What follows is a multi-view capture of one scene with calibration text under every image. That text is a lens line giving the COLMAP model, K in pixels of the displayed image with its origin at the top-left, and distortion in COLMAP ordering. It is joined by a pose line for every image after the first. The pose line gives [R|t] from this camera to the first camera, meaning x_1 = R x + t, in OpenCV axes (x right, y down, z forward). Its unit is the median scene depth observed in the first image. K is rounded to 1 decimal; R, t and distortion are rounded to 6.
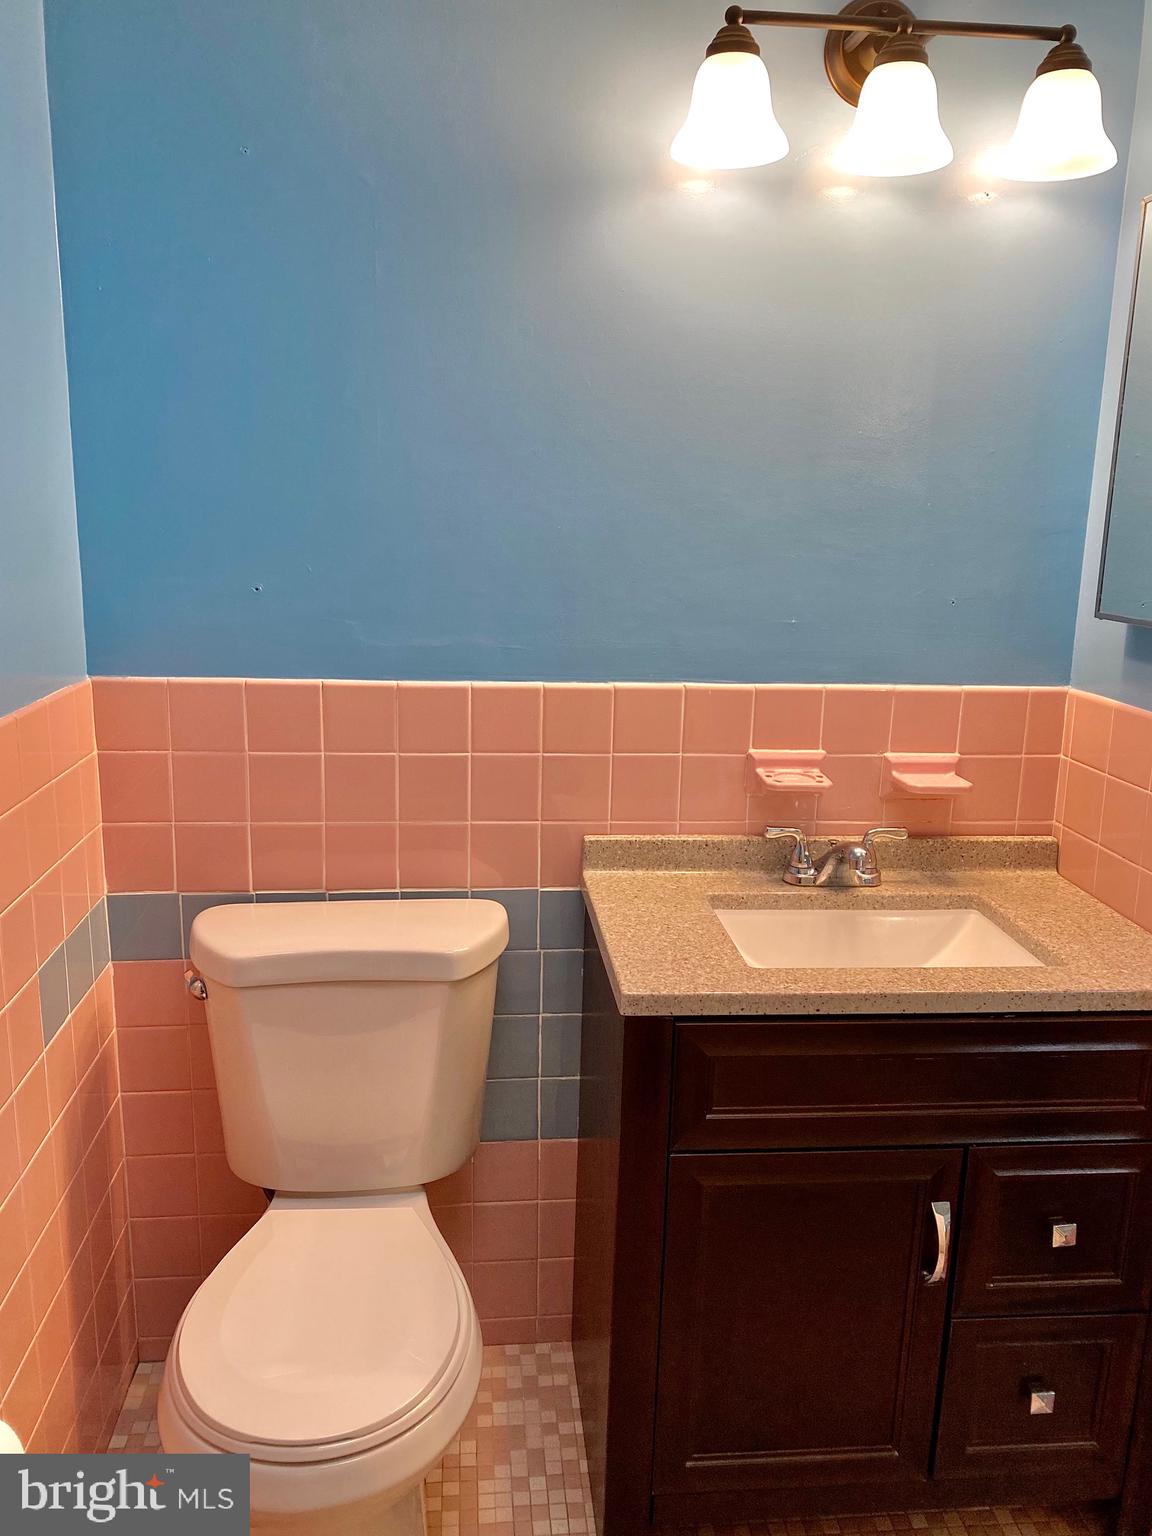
lens RADIAL K [[1159.2, 0, 576.0], [0, 1159.2, 768.0], [0, 0, 1]] dist [0.074183, -0.165983]
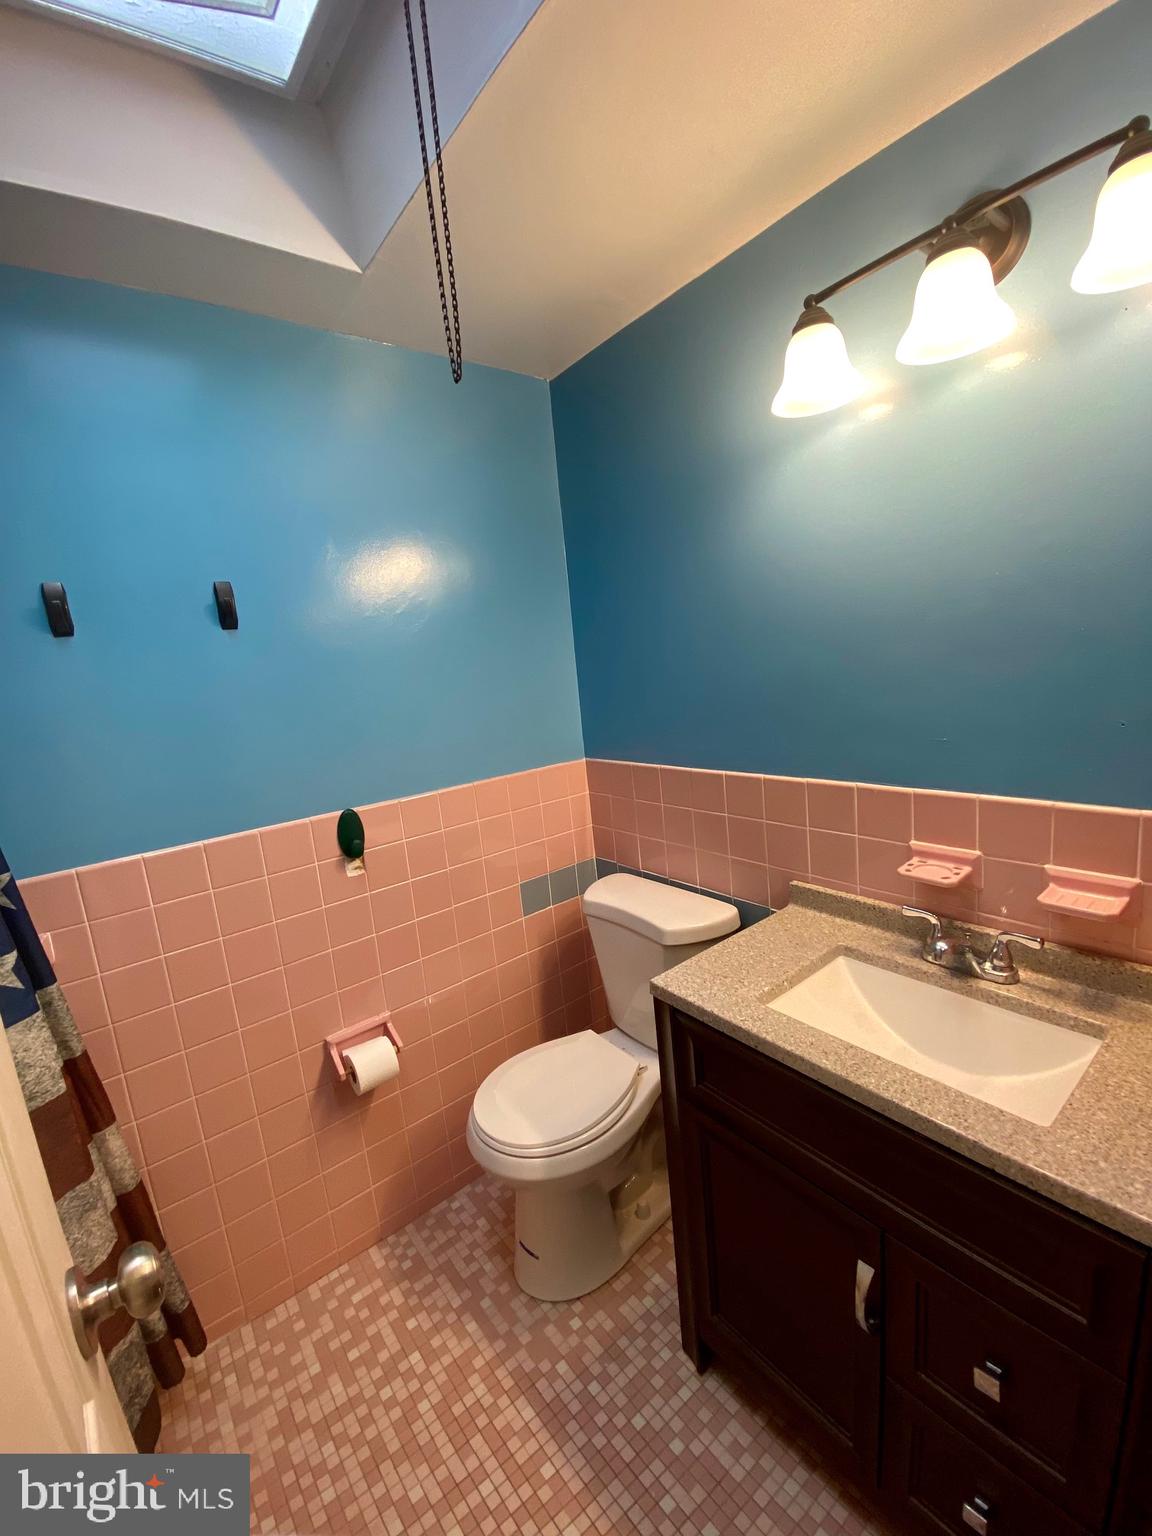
lens RADIAL K [[623.0, 0, 576.0], [0, 623.0, 768.0], [0, 0, 1]] dist [-0.000009, -0.014865]
pose [[0.532312, 0.066730, -0.843914, 0.518602], [-0.082086, 0.996259, 0.026999, -0.082013], [0.842559, 0.054902, 0.535798, 0.341642]]
